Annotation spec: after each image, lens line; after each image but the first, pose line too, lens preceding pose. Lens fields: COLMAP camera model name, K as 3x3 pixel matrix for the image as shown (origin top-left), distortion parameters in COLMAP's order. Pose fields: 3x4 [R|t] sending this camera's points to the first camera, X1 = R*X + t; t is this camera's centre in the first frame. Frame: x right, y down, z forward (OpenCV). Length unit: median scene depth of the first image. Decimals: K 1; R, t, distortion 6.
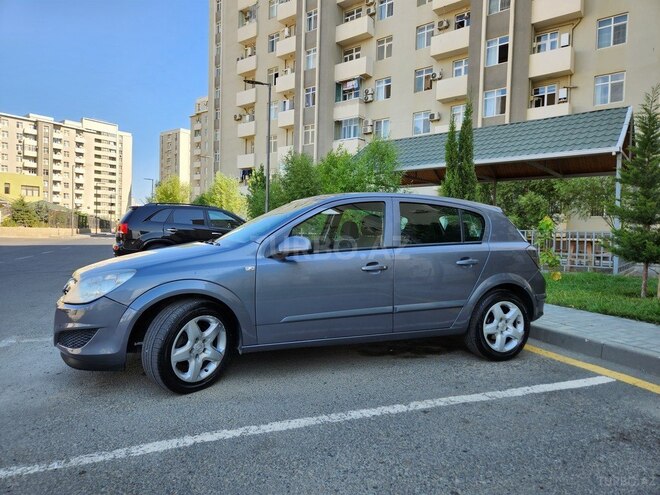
lens RADIAL K [[438.5, 0, 330.2], [0, 438.5, 247.0], [0, 0, 1]] dist [0.062426, -0.045652]
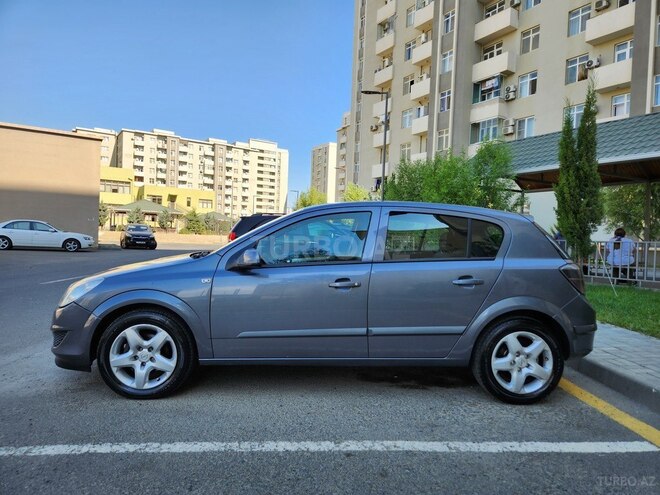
lens RADIAL K [[438.5, 0, 331.1], [0, 438.5, 249.4], [0, 0, 1]] dist [0.062426, -0.045652]
pose [[0.950724, 0.015513, -0.309651, 0.113929], [-0.019641, 0.999755, -0.010217, -0.005095], [0.309417, 0.015796, 0.950795, 0.040637]]
